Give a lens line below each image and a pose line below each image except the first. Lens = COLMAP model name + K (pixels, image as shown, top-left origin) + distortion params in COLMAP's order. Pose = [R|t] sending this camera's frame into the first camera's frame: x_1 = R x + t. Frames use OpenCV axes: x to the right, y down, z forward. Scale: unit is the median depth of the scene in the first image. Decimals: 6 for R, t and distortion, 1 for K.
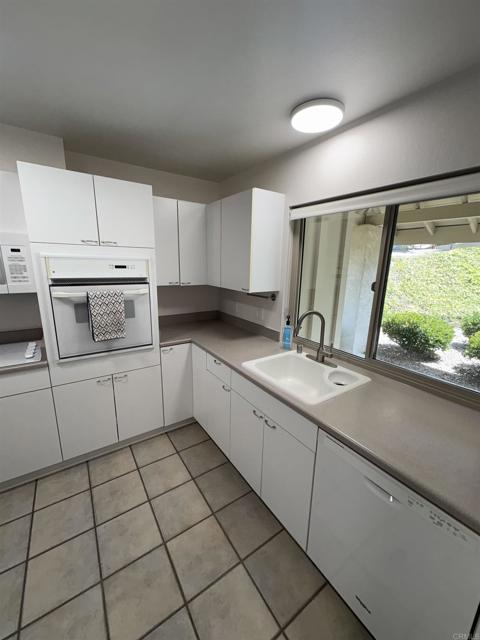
lens RADIAL K [[255.1, 0, 240.0], [0, 255.1, 320.0], [0, 0, 1]] dist [0.000280, 0.000103]
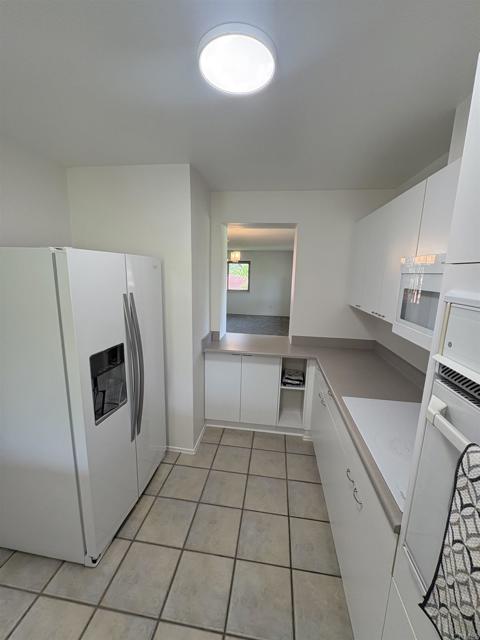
lens RADIAL K [[255.1, 0, 240.0], [0, 255.1, 320.0], [0, 0, 1]] dist [0.000280, 0.000103]
pose [[-0.667290, 0.099928, -0.738064, -0.252240], [-0.208375, 0.926338, 0.313813, -0.239985], [0.715055, 0.363198, -0.597314, 0.873390]]
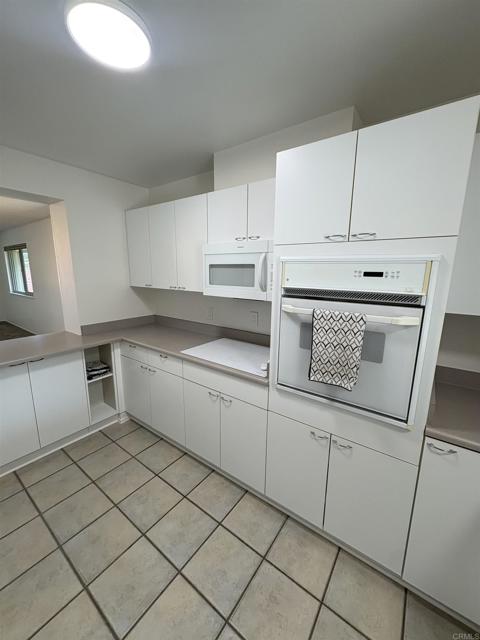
lens RADIAL K [[255.1, 0, 240.0], [0, 255.1, 320.0], [0, 0, 1]] dist [0.000280, 0.000103]
pose [[0.335818, 0.161125, -0.928044, -0.008424], [-0.216681, 0.972052, 0.090359, -0.092007], [0.916666, 0.170745, 0.361345, 0.520780]]
